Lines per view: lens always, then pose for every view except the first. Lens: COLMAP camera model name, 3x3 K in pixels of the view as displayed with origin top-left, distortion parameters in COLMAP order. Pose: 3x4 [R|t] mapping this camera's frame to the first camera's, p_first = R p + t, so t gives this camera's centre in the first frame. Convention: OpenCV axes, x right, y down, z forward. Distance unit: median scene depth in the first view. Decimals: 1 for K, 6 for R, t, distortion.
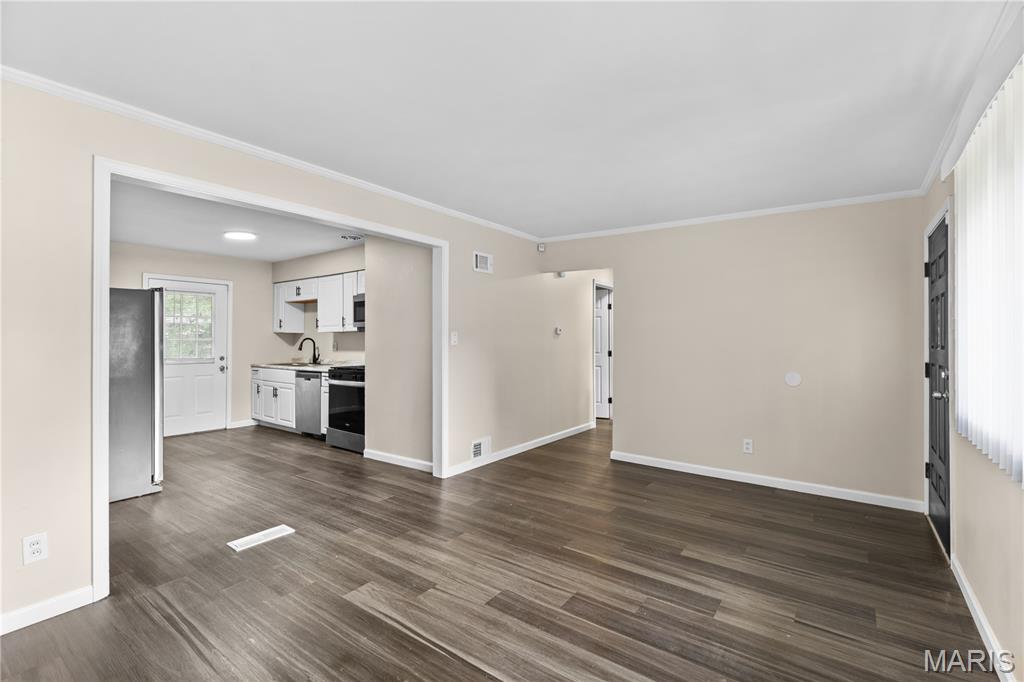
lens RADIAL K [[467.7, 0, 512.4], [0, 467.7, 338.9], [0, 0, 1]] dist [-0.002222, -0.000046]
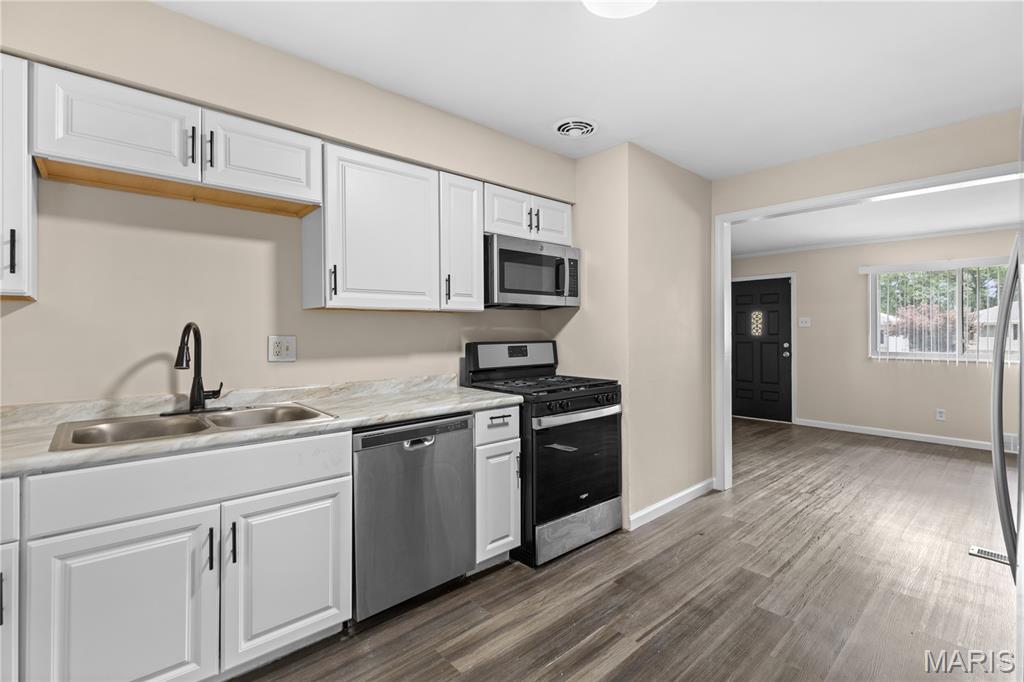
lens RADIAL K [[467.7, 0, 514.3], [0, 467.7, 332.4], [0, 0, 1]] dist [-0.002222, -0.000046]
pose [[0.201775, -0.000482, 0.979432, -0.759942], [-0.003419, 0.999993, 0.001197, 0.003854], [-0.979426, -0.003590, 0.201772, 0.852002]]
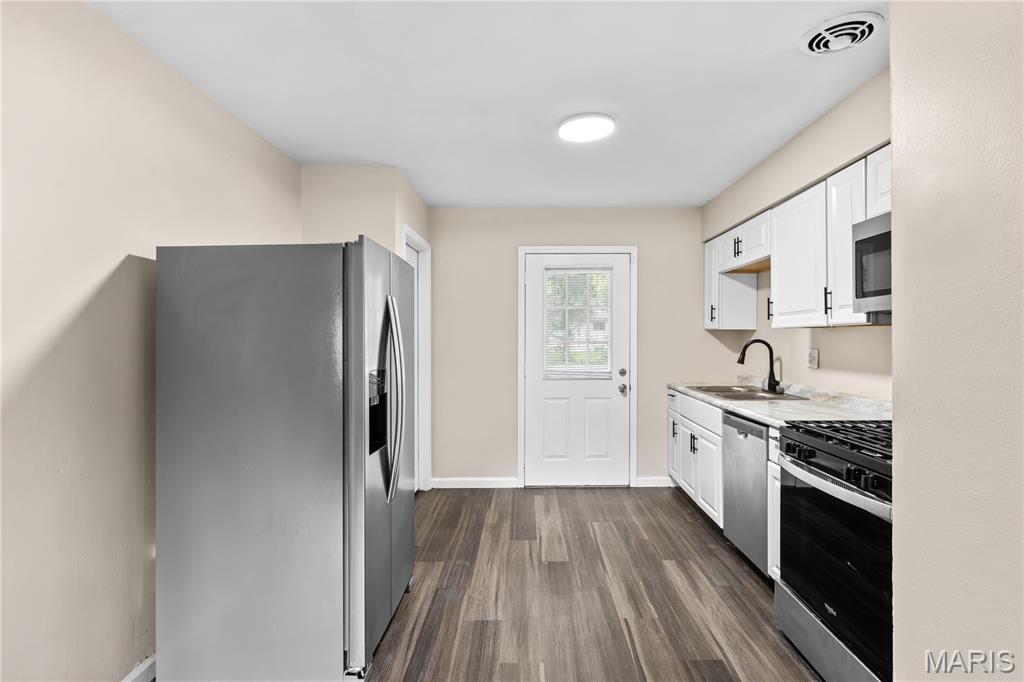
lens RADIAL K [[500.2, 0, 536.5], [0, 500.2, 336.6], [0, 0, 1]] dist [-0.002397, -0.000190]
pose [[0.604830, -0.002706, -0.796350, -0.174735], [0.007927, 0.999965, 0.002623, -0.009228], [0.796315, -0.007899, 0.604831, 0.549369]]
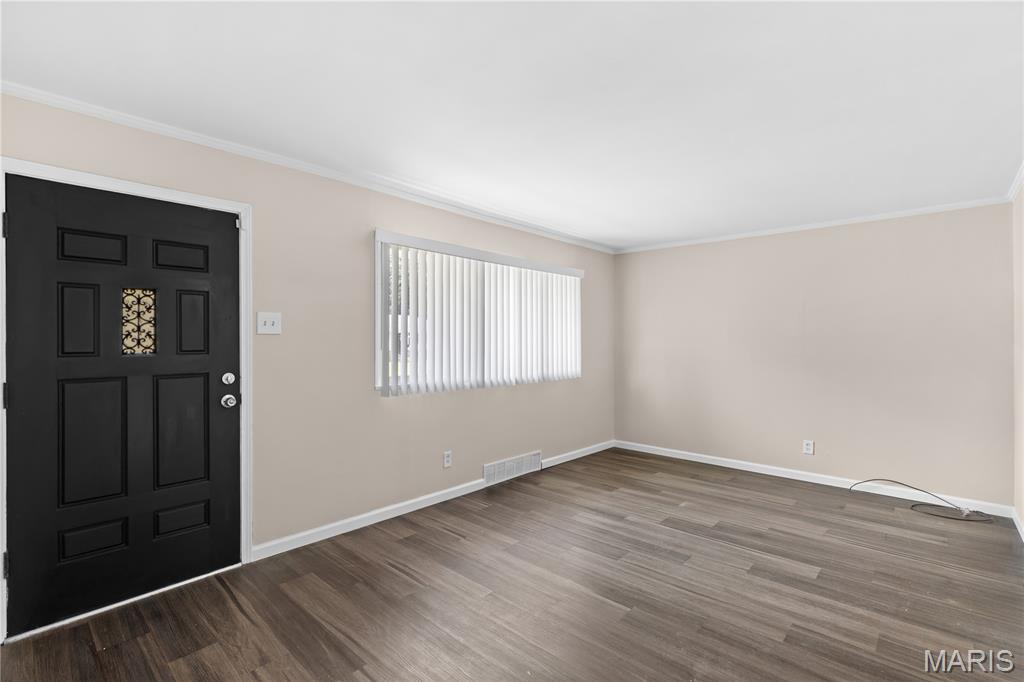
lens RADIAL K [[467.7, 0, 517.7], [0, 467.7, 336.0], [0, 0, 1]] dist [-0.002222, -0.000046]
pose [[-0.994333, -0.006543, 0.106106, 0.103437], [-0.007412, 0.999942, -0.007801, -0.005244], [-0.106049, -0.008543, -0.994324, 0.863565]]
